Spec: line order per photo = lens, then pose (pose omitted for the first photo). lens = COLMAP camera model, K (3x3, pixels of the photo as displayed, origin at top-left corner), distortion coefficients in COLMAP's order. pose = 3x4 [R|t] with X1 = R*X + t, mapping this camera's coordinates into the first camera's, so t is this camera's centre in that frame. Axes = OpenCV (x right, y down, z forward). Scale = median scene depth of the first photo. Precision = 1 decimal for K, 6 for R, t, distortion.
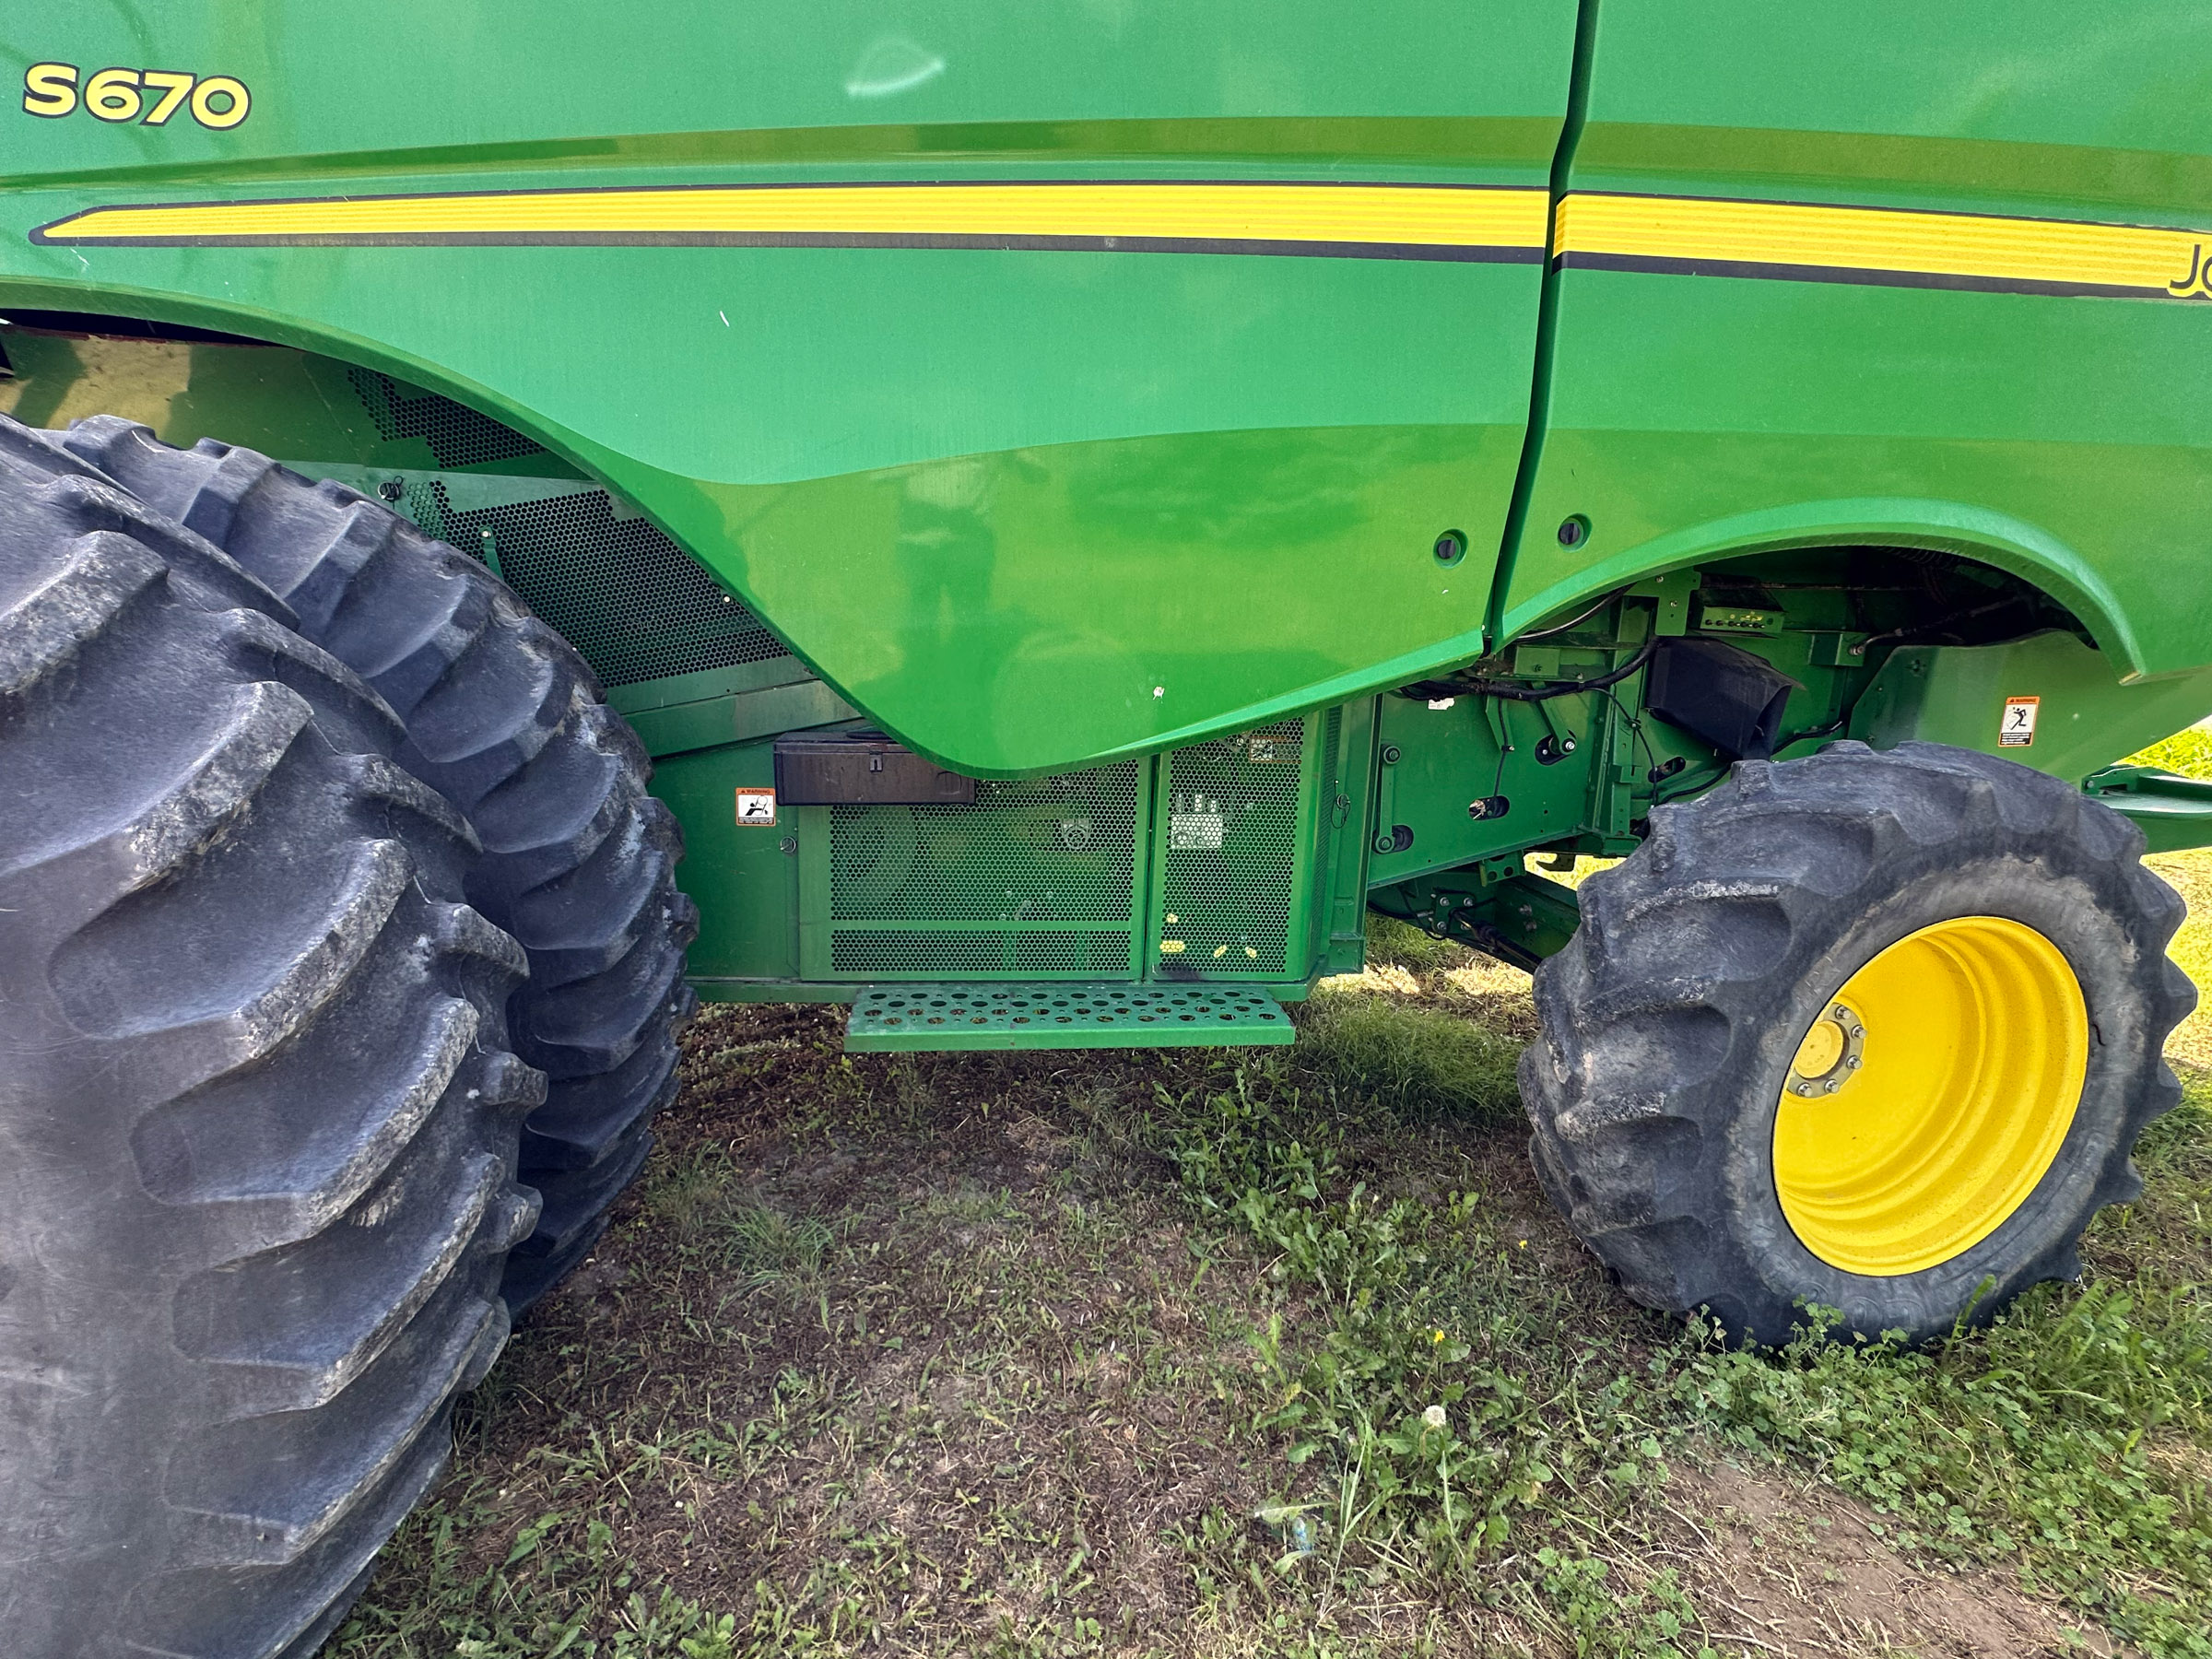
lens RADIAL K [[975.8, 0, 1109.8], [0, 975.8, 829.1], [0, 0, 1]] dist [-0.000774, 0.000045]
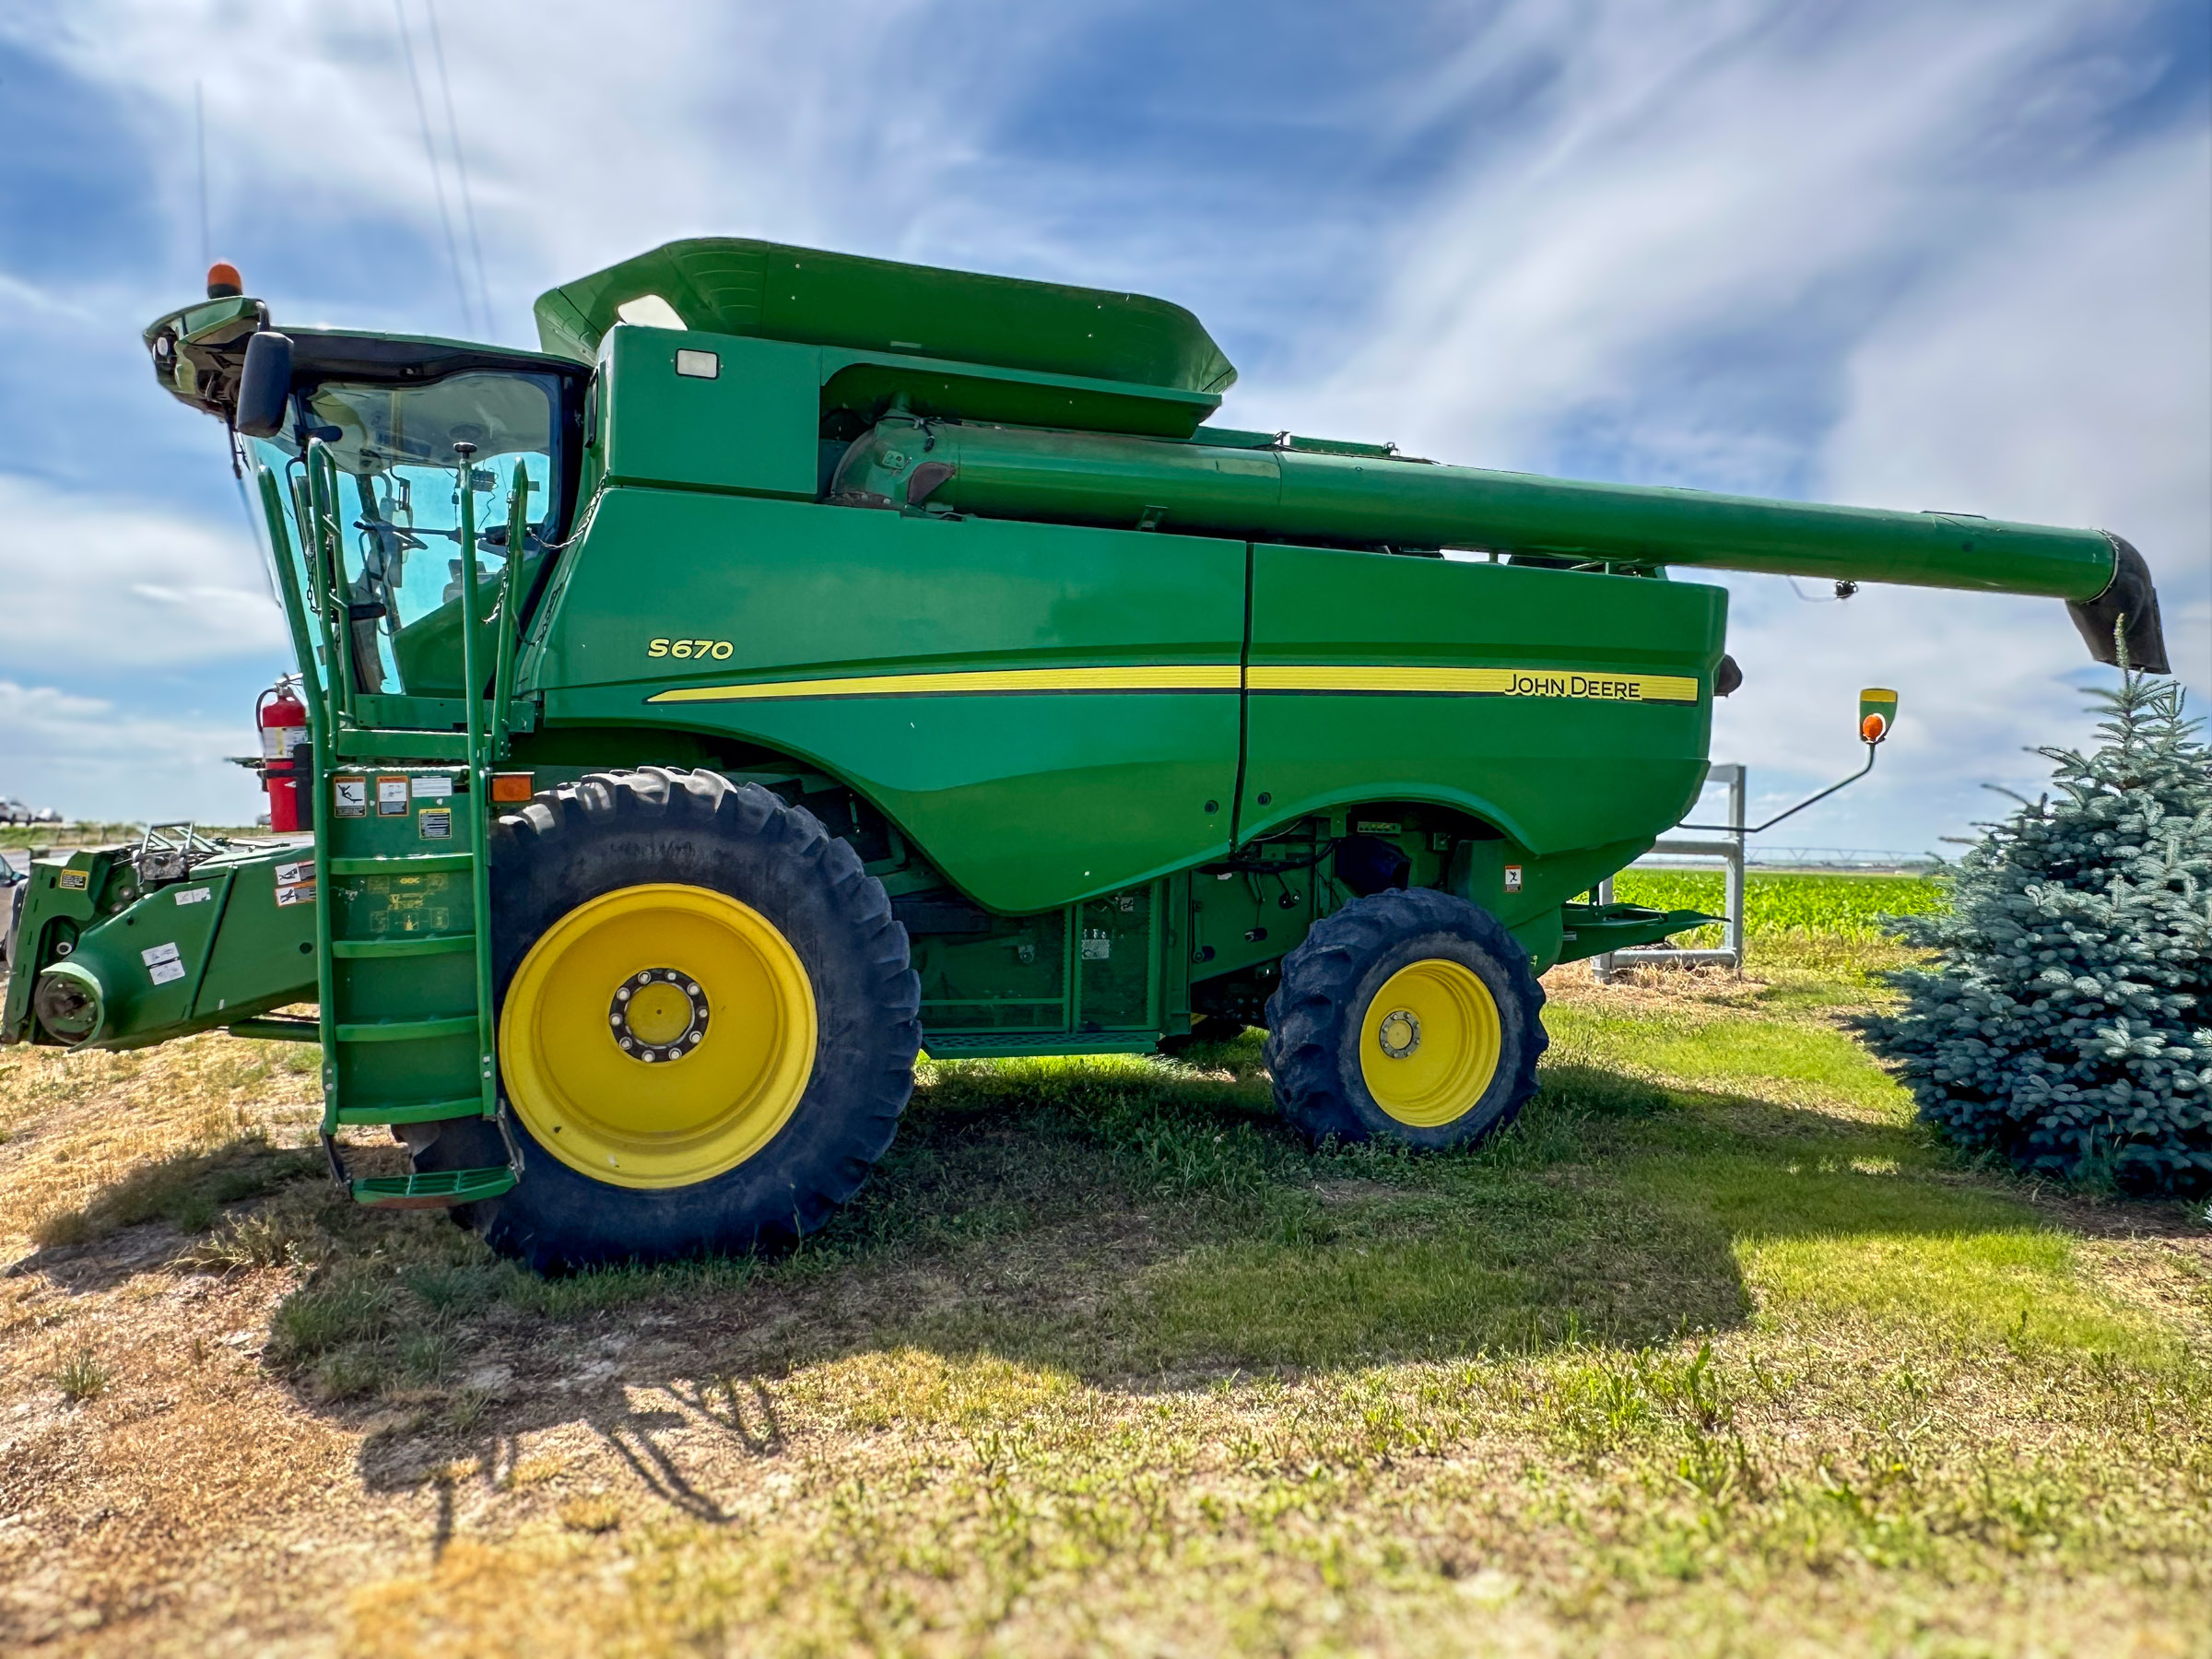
lens RADIAL K [[1480.4, 0, 1094.3], [0, 1480.4, 828.1], [0, 0, 1]] dist [0.000953, -0.000459]
pose [[0.984135, -0.017275, 0.176580, -0.587566], [0.046757, 0.985319, -0.164195, 0.346207], [-0.171151, 0.169847, 0.970494, -2.540397]]
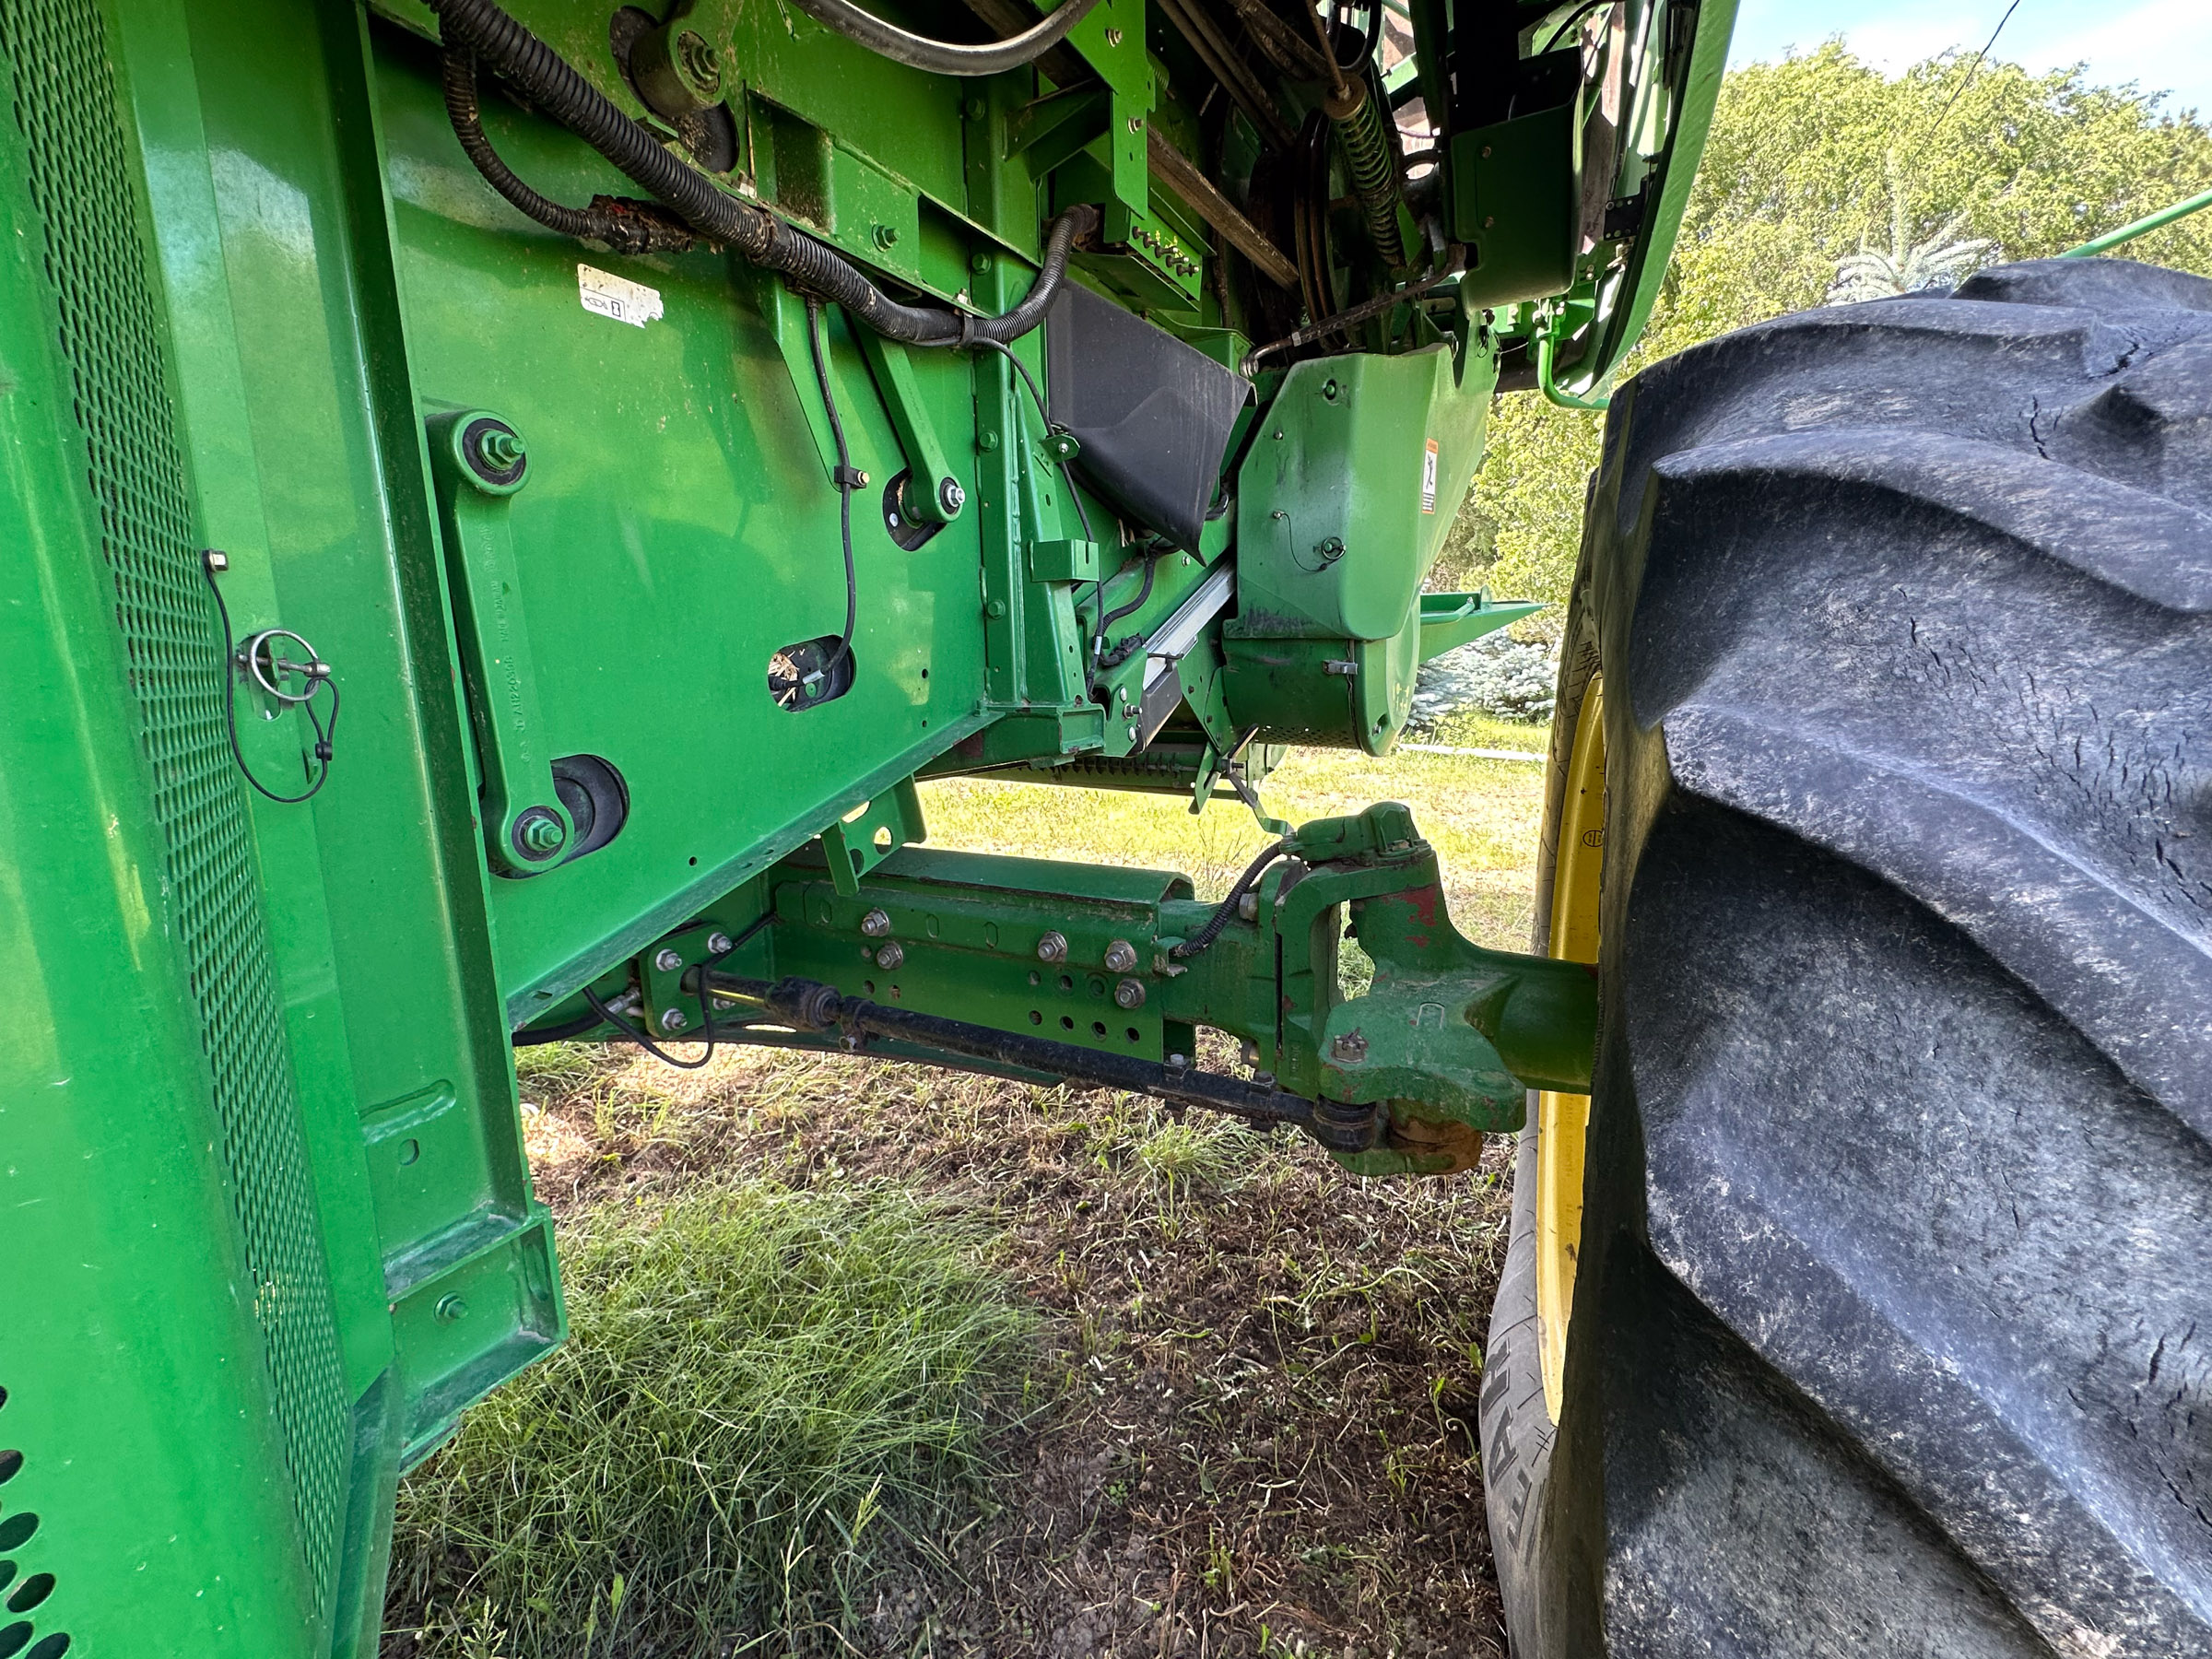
lens RADIAL K [[975.8, 0, 1103.6], [0, 975.8, 820.3], [0, 0, 1]] dist [-0.000774, 0.000045]
pose [[0.568319, -0.197574, 0.798735, 0.267012], [0.186353, 0.976425, 0.108933, 0.018264], [-0.801427, 0.086938, 0.591740, 1.189041]]
